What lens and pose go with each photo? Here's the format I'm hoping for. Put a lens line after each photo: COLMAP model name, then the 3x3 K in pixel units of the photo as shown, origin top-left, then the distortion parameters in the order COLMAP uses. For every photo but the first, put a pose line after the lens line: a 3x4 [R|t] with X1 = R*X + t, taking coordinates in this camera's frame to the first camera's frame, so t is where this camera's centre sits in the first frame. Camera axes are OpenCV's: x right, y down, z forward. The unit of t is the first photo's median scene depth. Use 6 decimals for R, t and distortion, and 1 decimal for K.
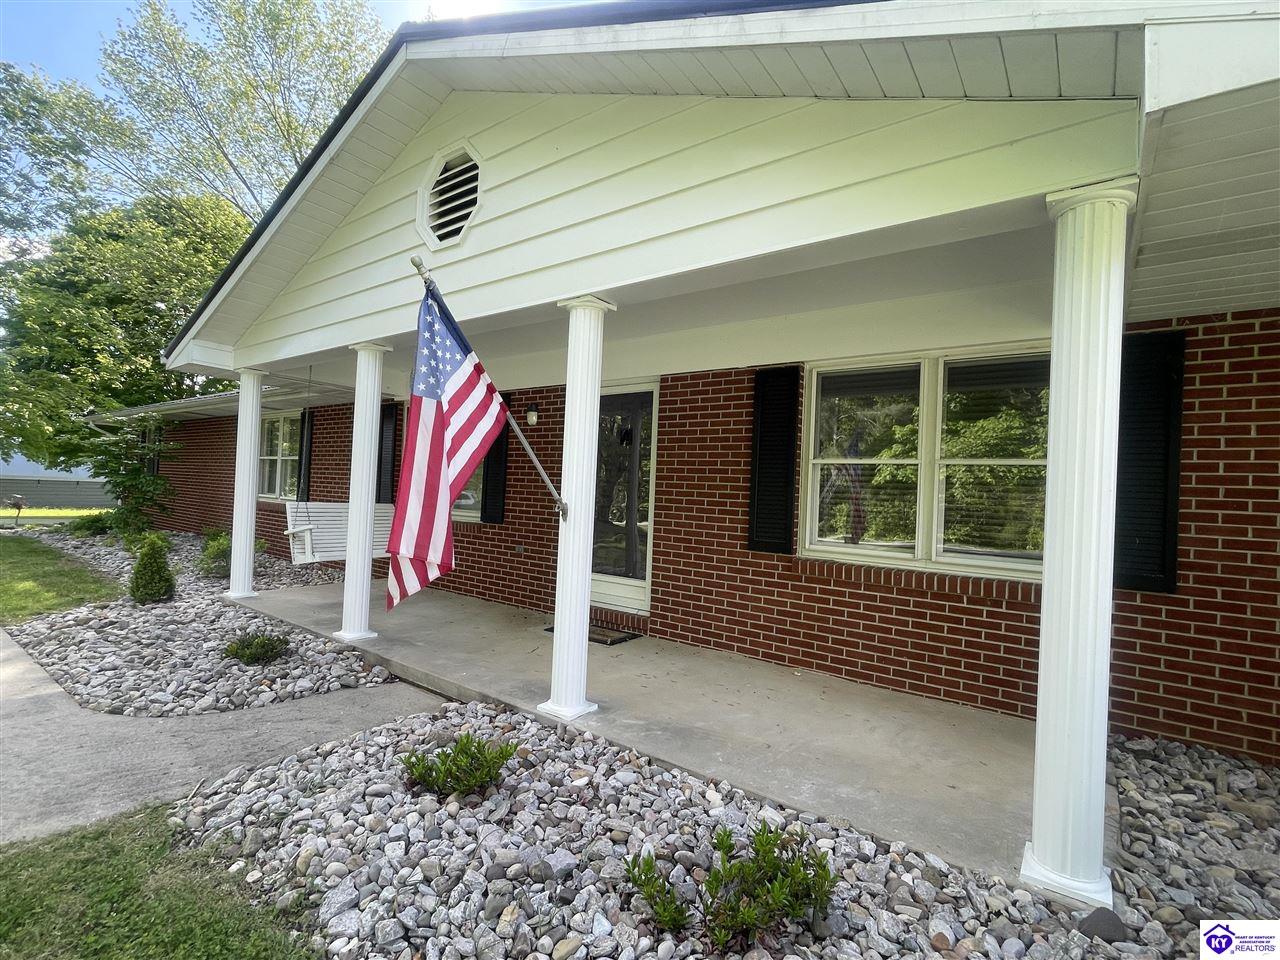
lens RADIAL K [[602.0, 0, 651.2], [0, 602.0, 489.5], [0, 0, 1]] dist [-0.006151, 0.005947]
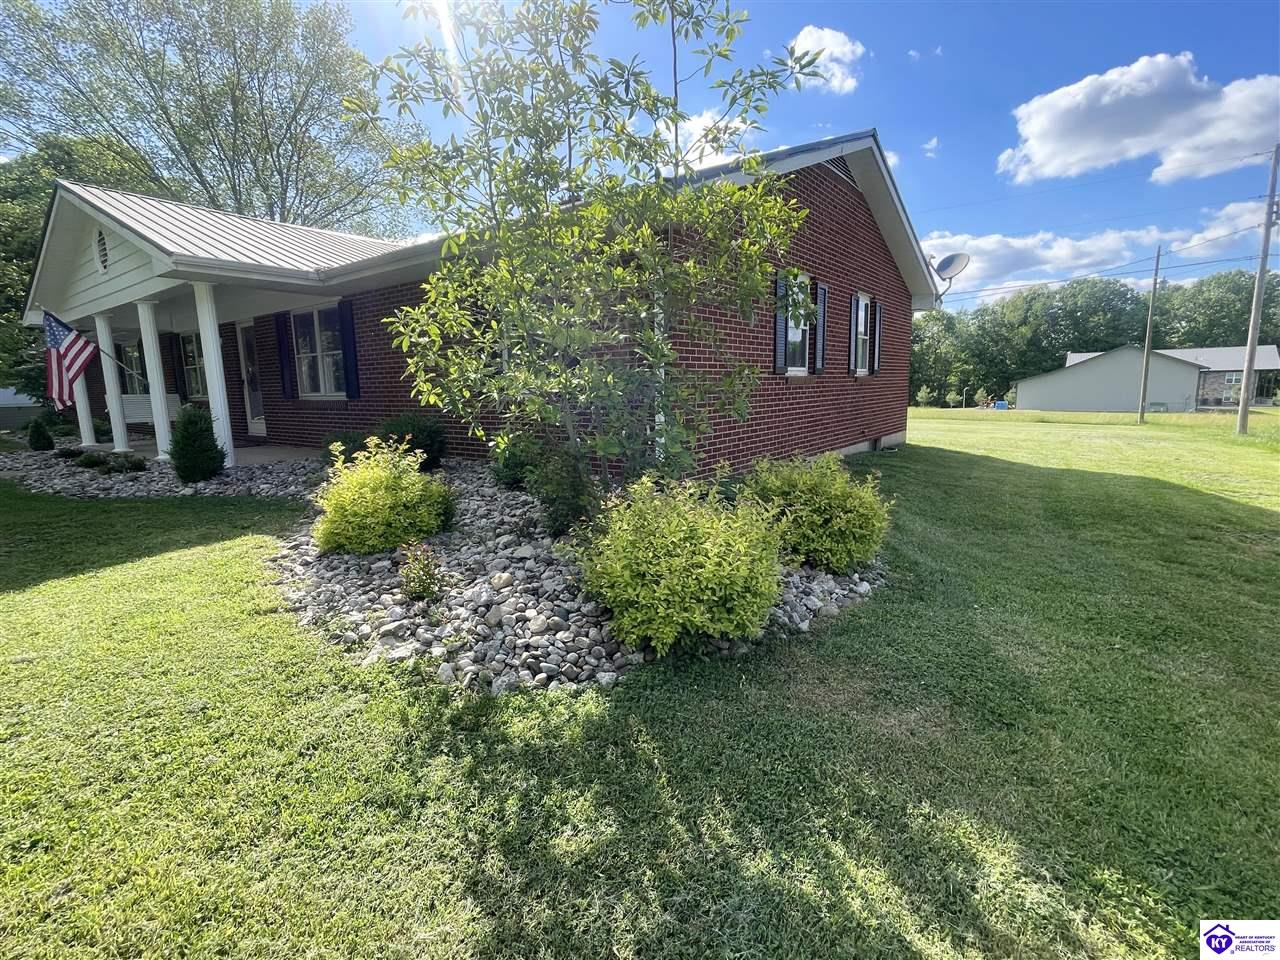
lens RADIAL K [[602.0, 0, 639.6], [0, 602.0, 482.2], [0, 0, 1]] dist [-0.006151, 0.005947]
pose [[0.997722, -0.064292, -0.020421, 0.733269], [0.066790, 0.983979, 0.165302, 0.060208], [0.009466, -0.166289, 0.986032, -0.595077]]
